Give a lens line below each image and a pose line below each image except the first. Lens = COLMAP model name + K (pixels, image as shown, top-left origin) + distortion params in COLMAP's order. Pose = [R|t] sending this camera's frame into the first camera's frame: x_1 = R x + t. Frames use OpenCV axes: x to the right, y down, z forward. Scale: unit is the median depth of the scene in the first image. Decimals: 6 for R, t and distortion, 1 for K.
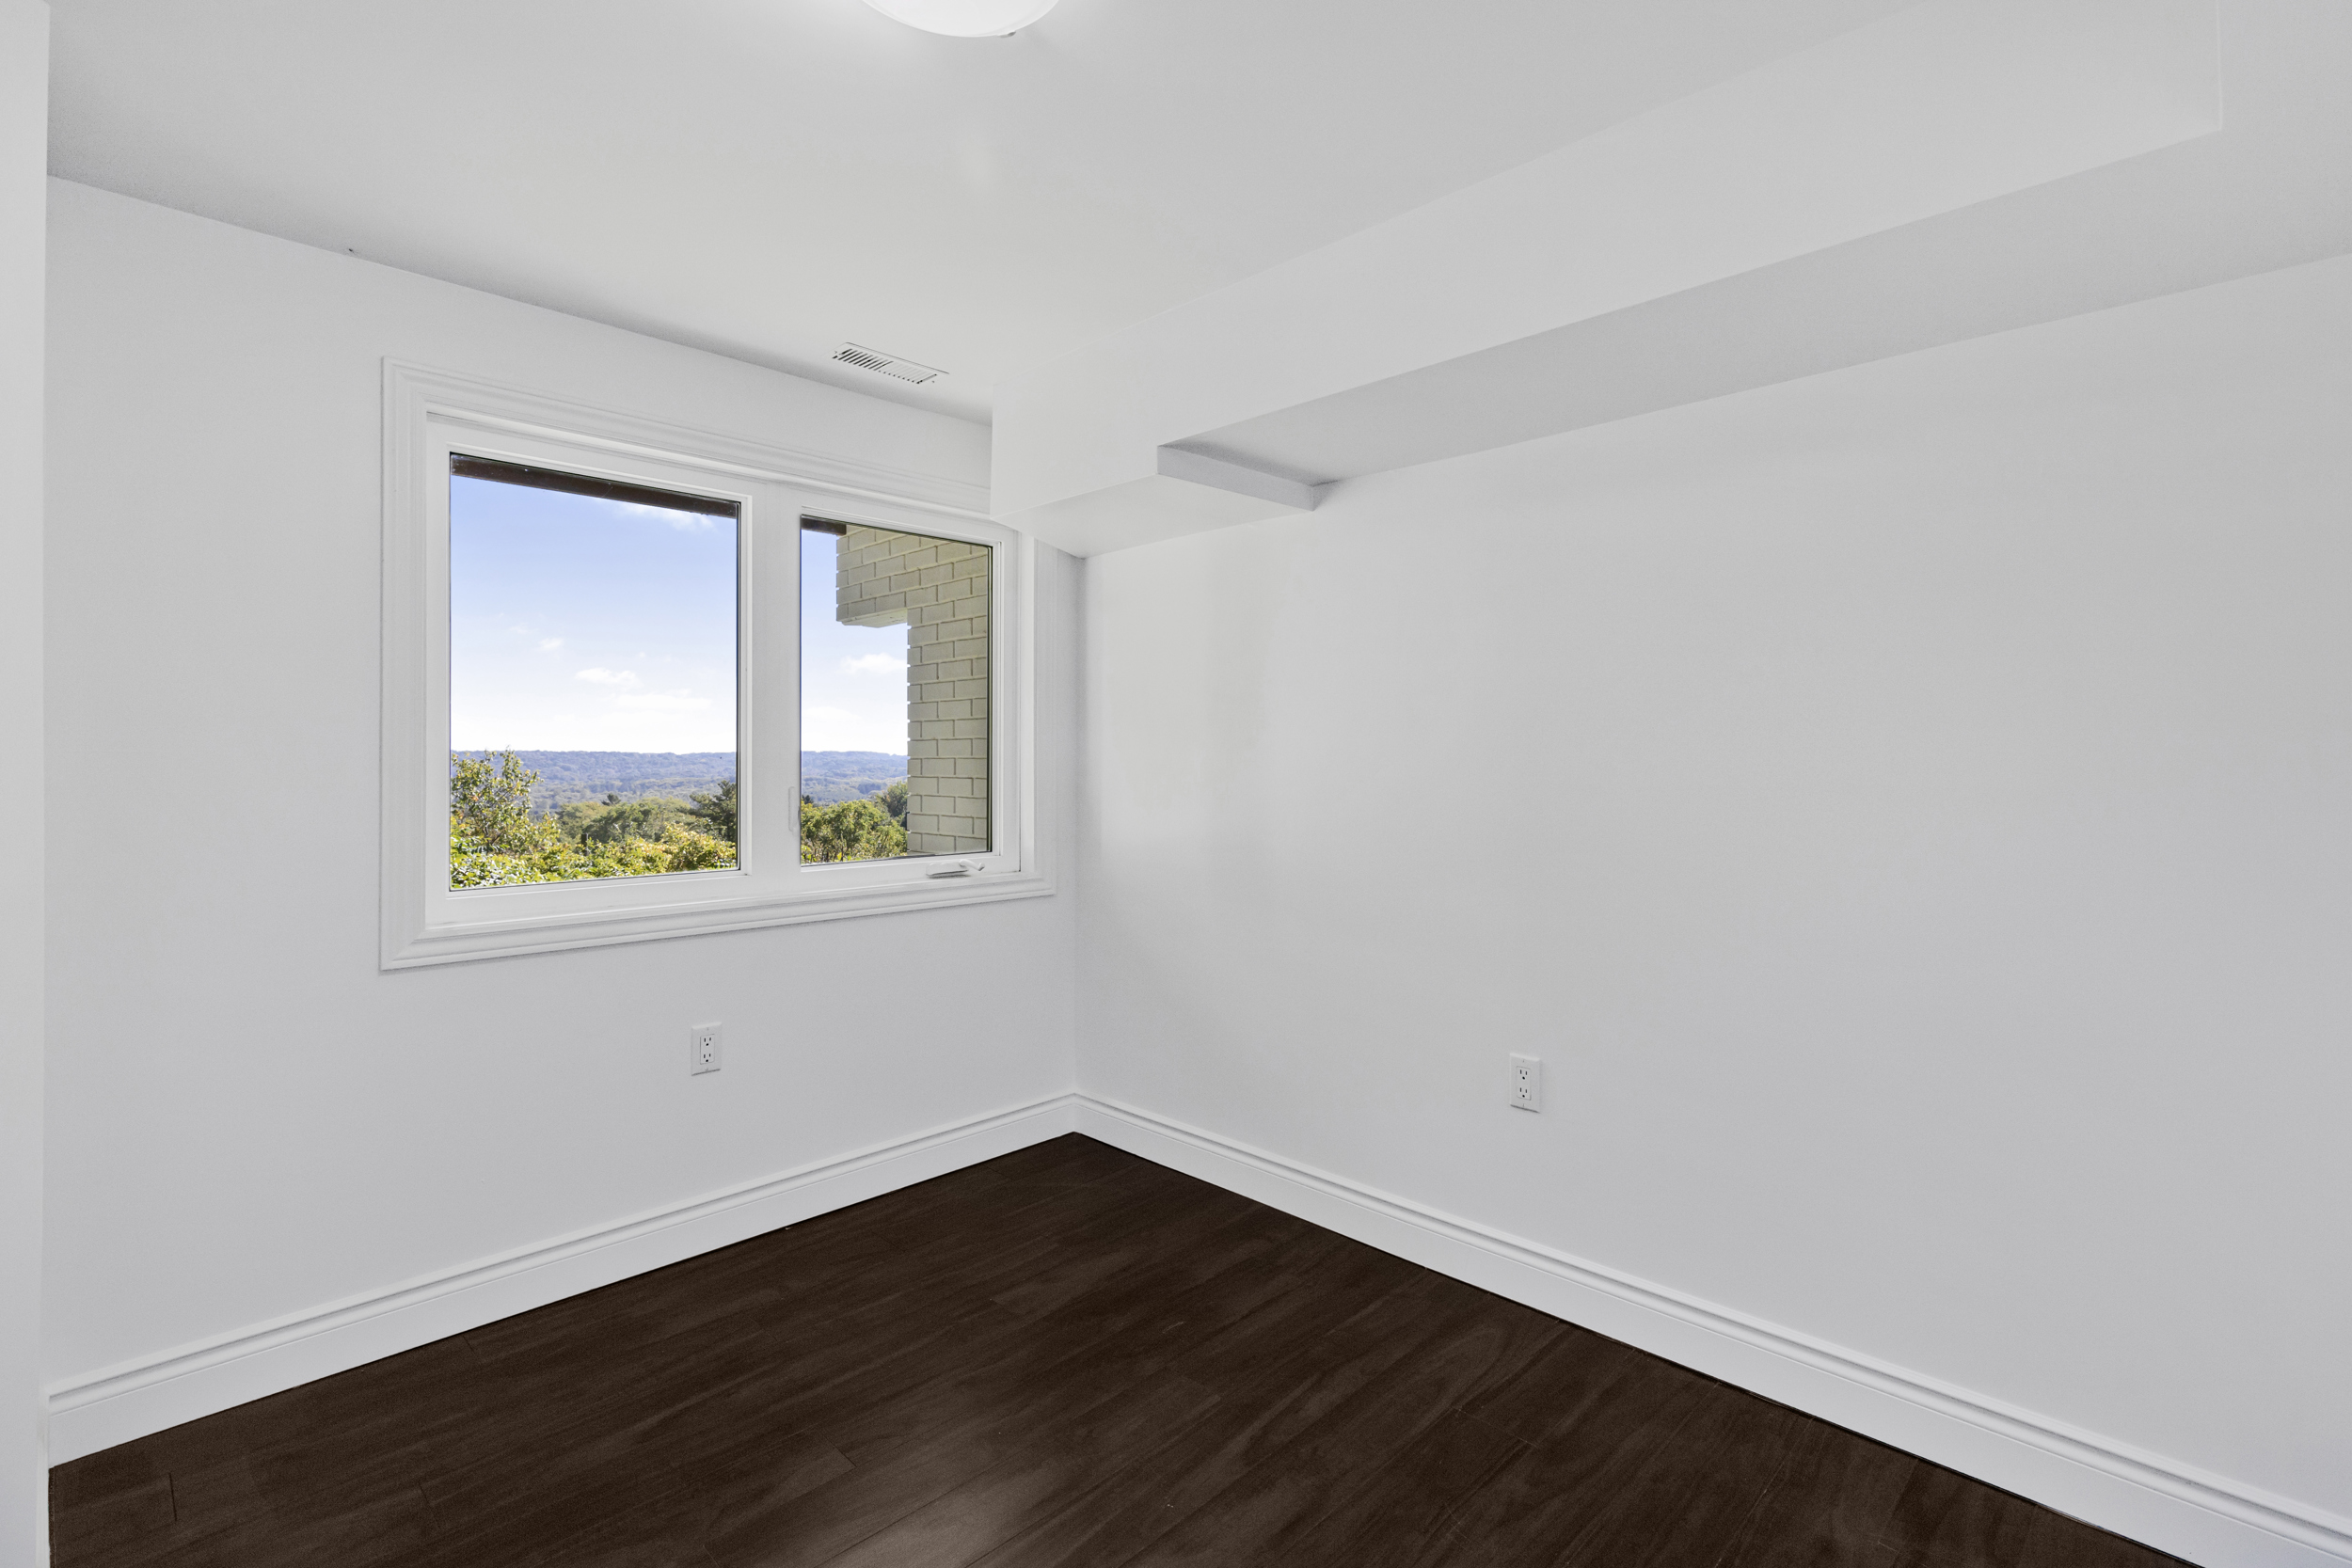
lens RADIAL K [[1076.2, 0, 1221.7], [0, 1076.2, 764.4], [0, 0, 1]] dist [0.008844, 0.001048]
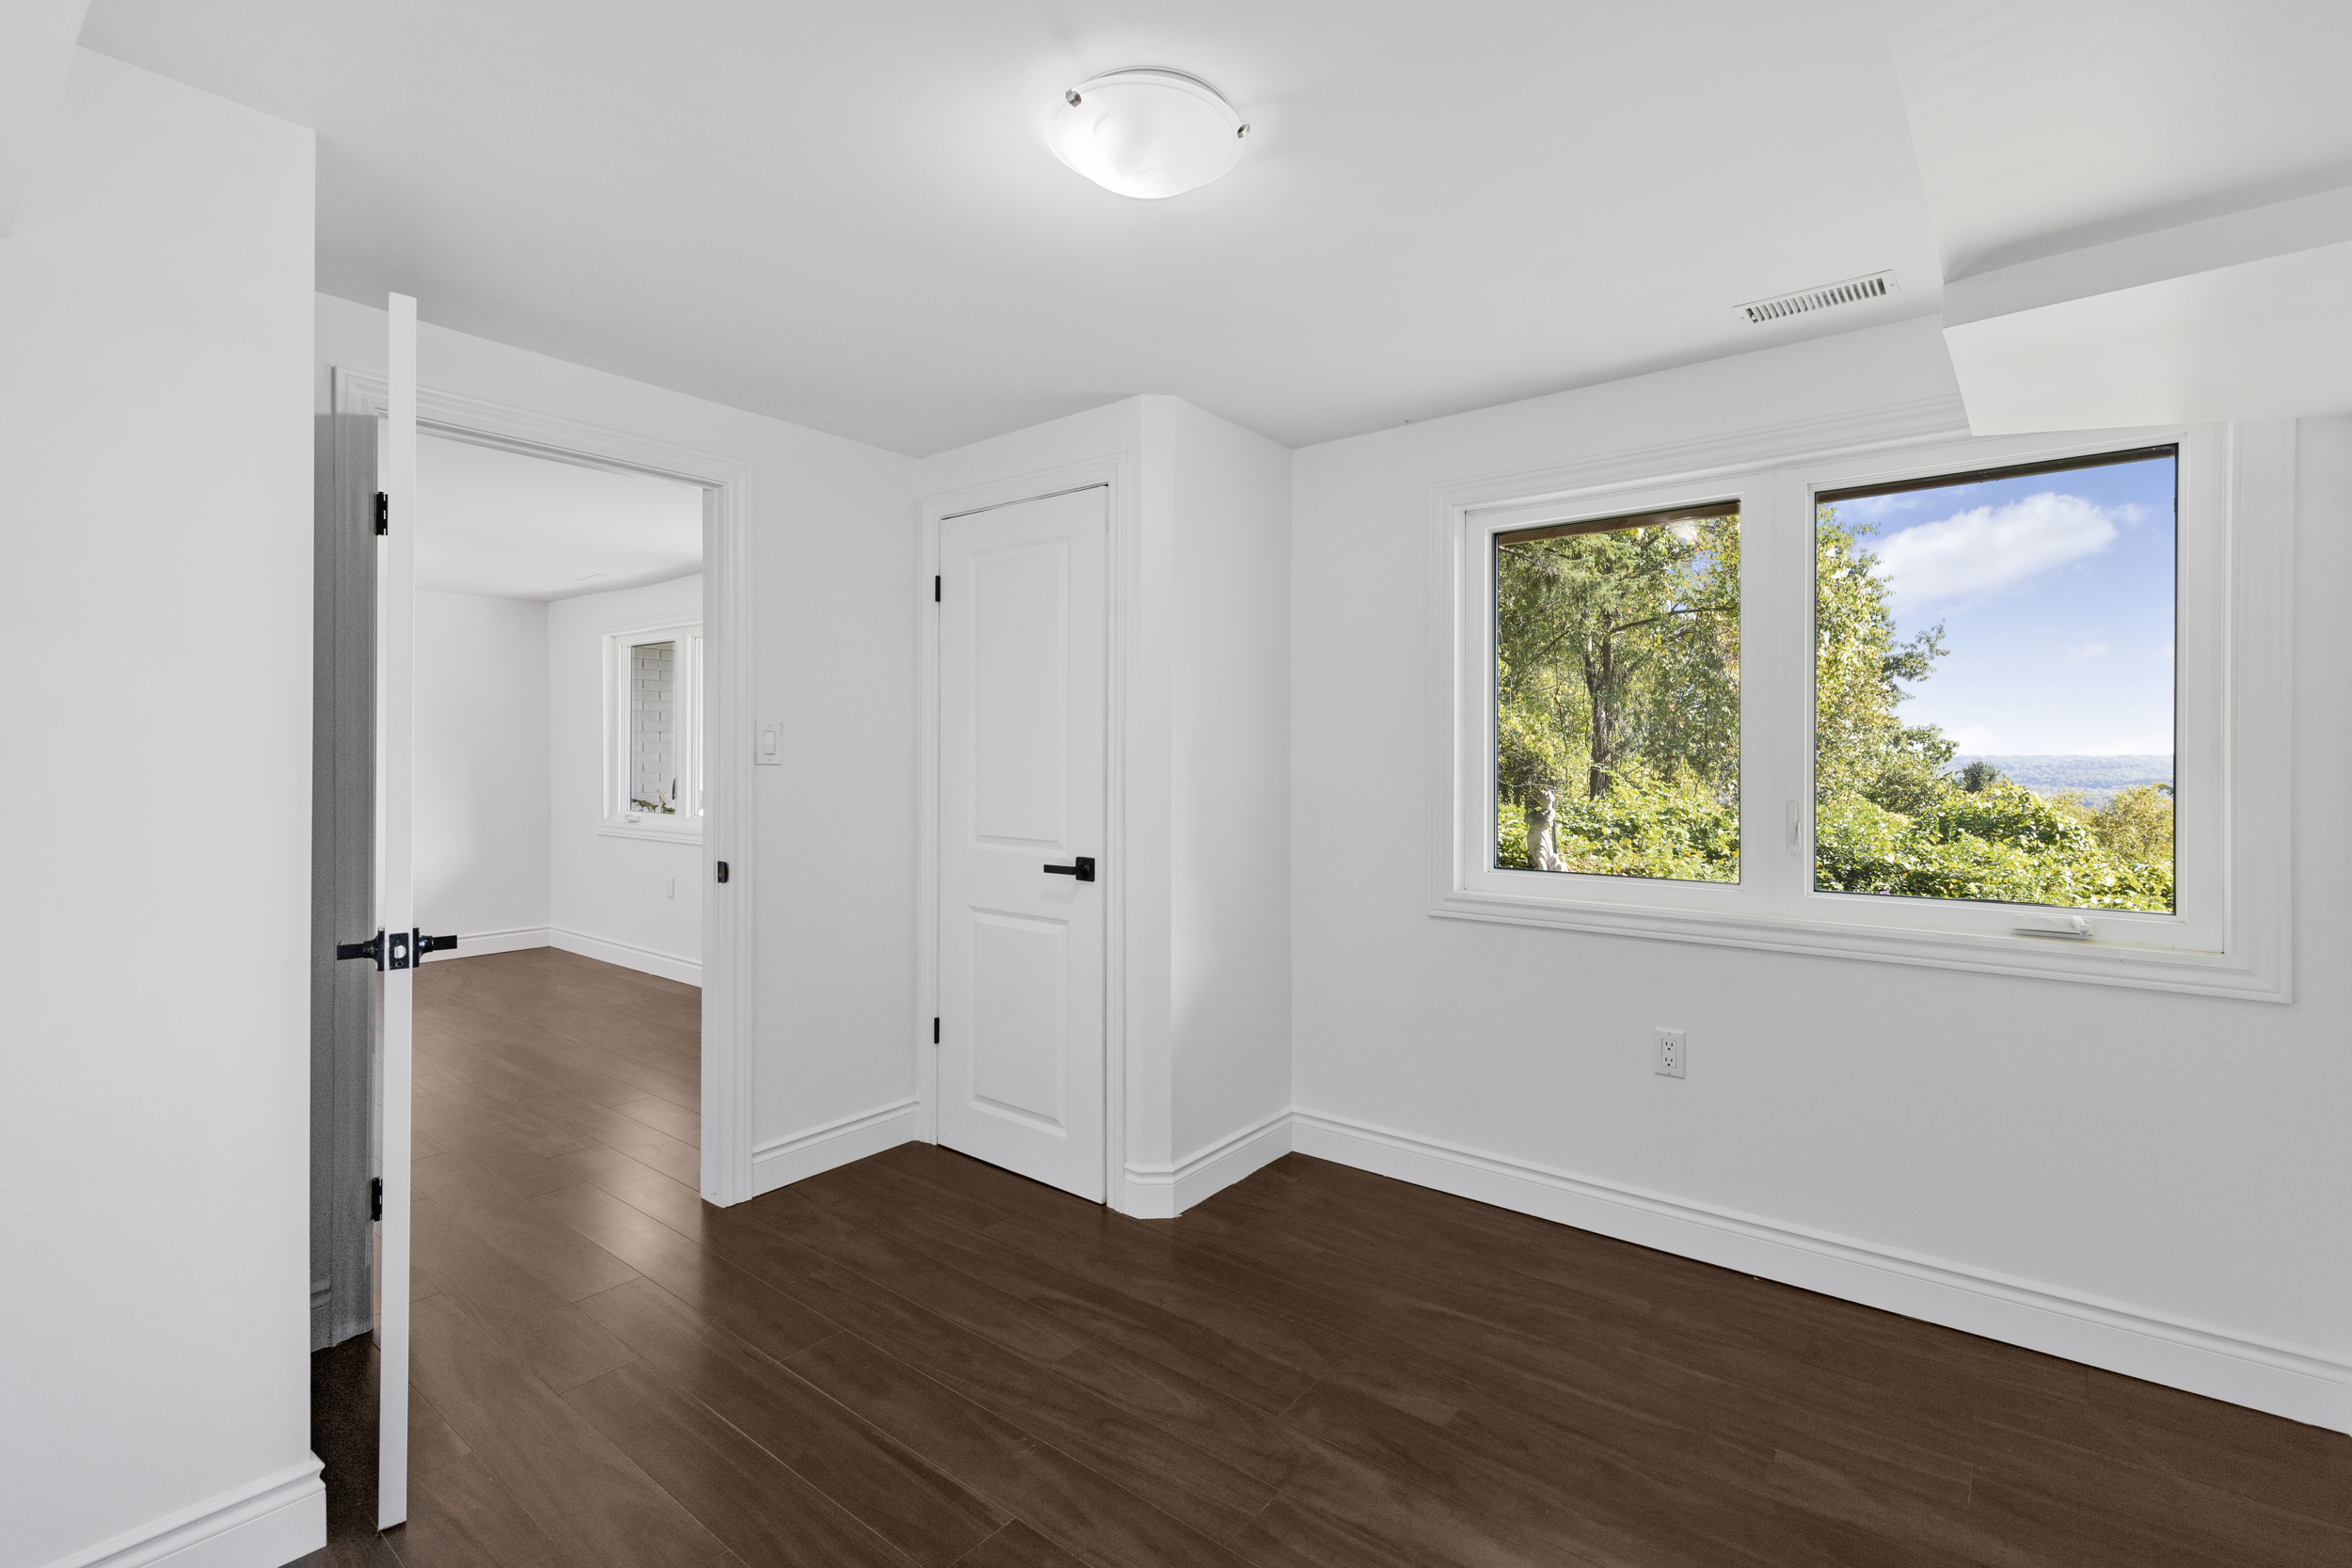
lens RADIAL K [[1076.2, 0, 1181.0], [0, 1076.2, 768.4], [0, 0, 1]] dist [0.008844, 0.001048]
pose [[0.091948, 0.007181, -0.995738, 0.549428], [-0.010242, 0.999928, 0.006266, -0.007119], [0.995711, 0.009622, 0.092015, 0.496610]]
